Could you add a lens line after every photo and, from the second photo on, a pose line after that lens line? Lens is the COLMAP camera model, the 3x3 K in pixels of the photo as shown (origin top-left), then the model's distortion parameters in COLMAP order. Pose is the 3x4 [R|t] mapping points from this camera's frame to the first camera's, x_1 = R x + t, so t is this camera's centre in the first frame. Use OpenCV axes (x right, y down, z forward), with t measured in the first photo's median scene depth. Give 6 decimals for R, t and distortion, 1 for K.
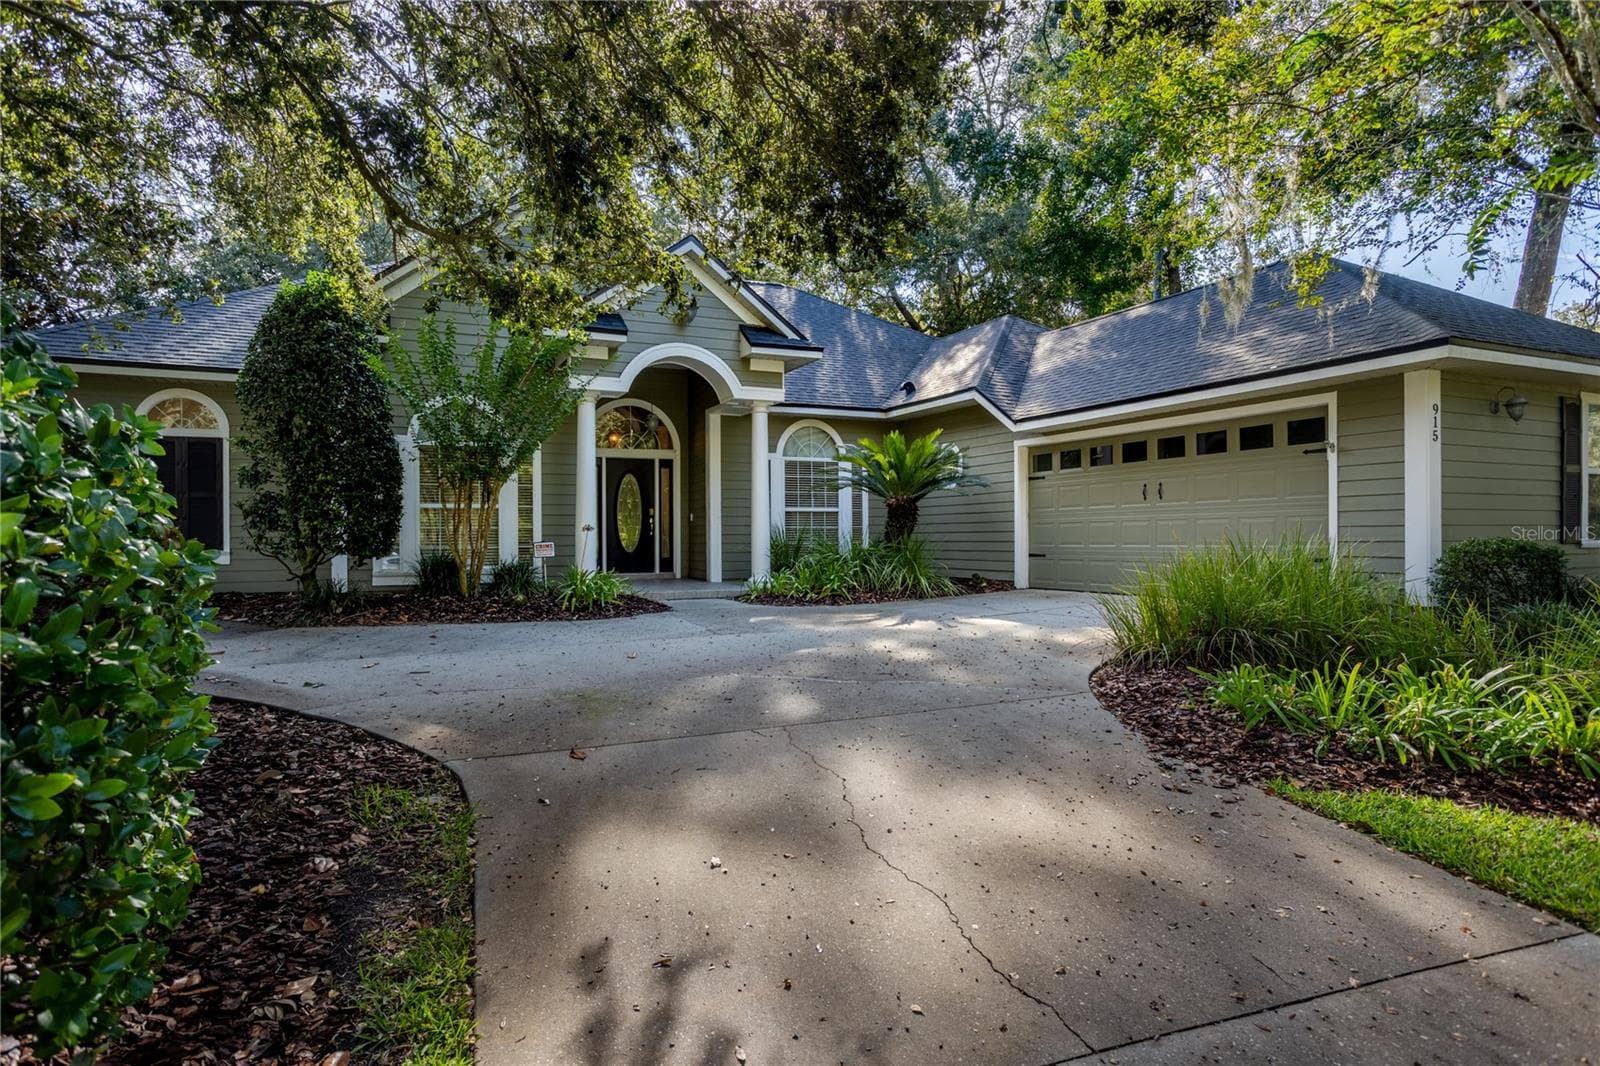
lens RADIAL K [[853.2, 0, 801.0], [0, 853.2, 532.3], [0, 0, 1]] dist [-0.027790, 0.017320]
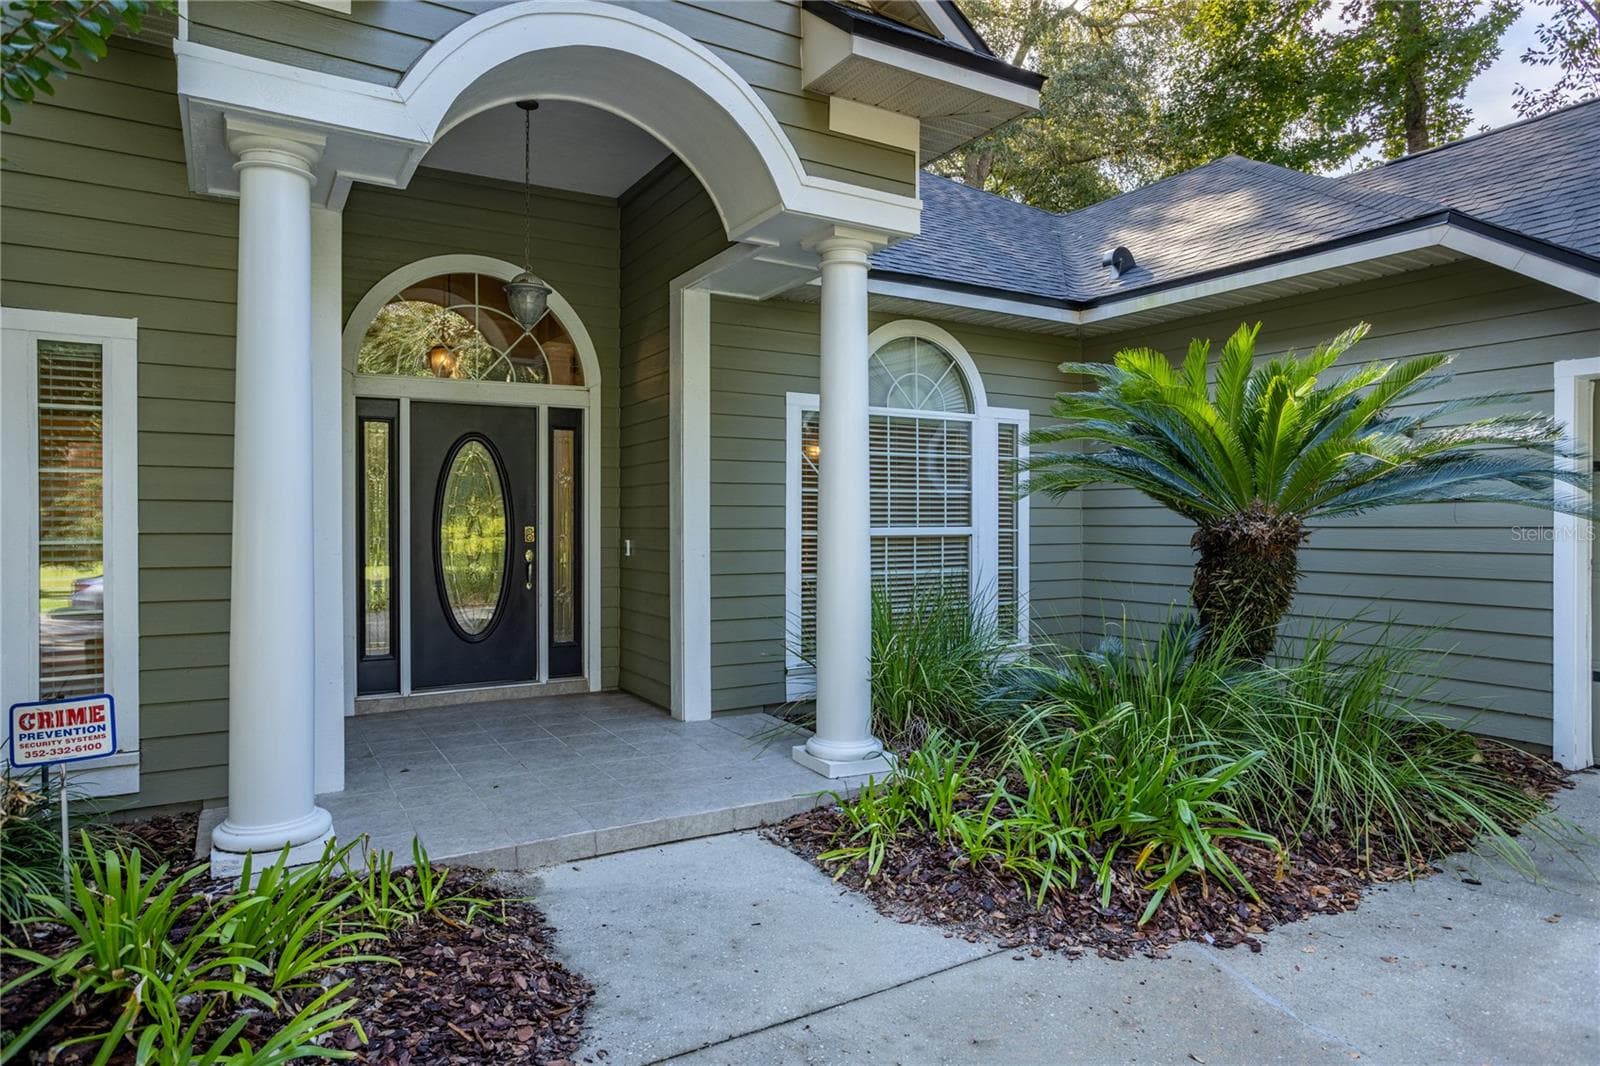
lens RADIAL K [[961.1, 0, 826.6], [0, 961.1, 520.4], [0, 0, 1]] dist [-0.009368, 0.015278]
pose [[0.993484, 0.005201, 0.113856, -0.088534], [-0.005293, 0.999986, 0.000505, -0.032922], [-0.113852, -0.001104, 0.993497, 0.540657]]
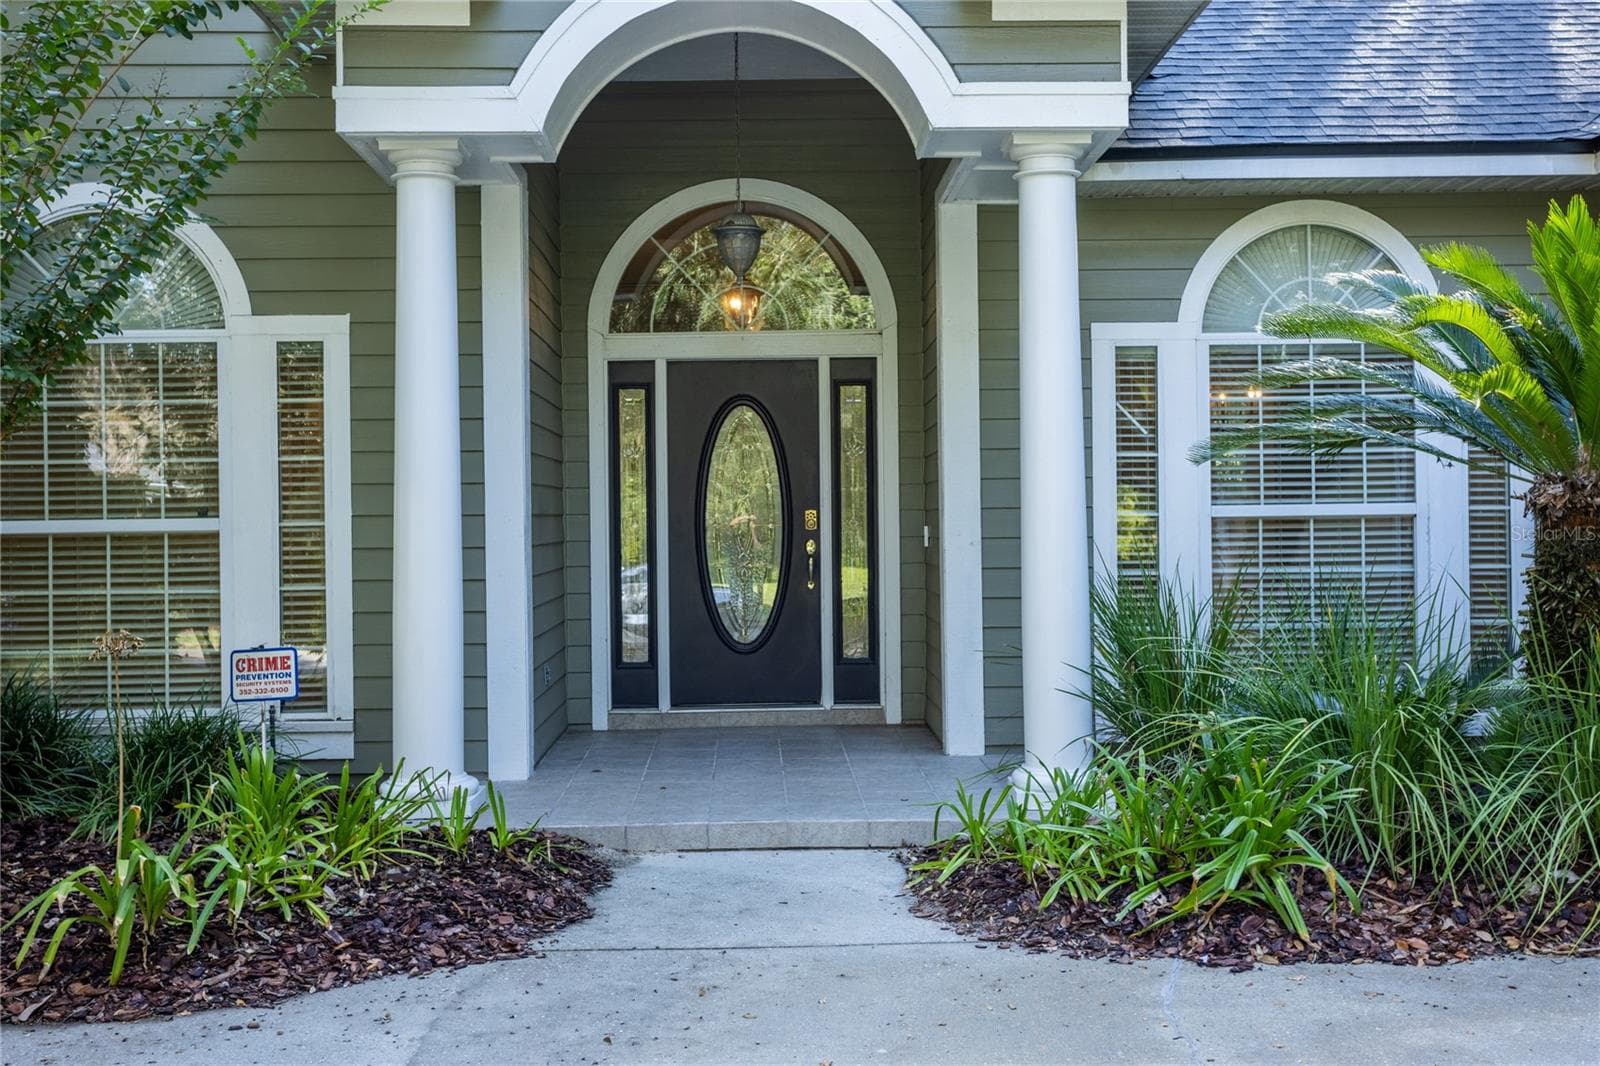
lens RADIAL K [[1775.2, 0, 793.5], [0, 1775.2, 500.5], [0, 0, 1]] dist [0.039525, 0.000000]
pose [[0.917537, -0.009138, -0.397545, 0.094325], [0.006786, 0.999950, -0.007321, -0.027422], [0.397592, 0.004019, 0.917554, 0.384765]]
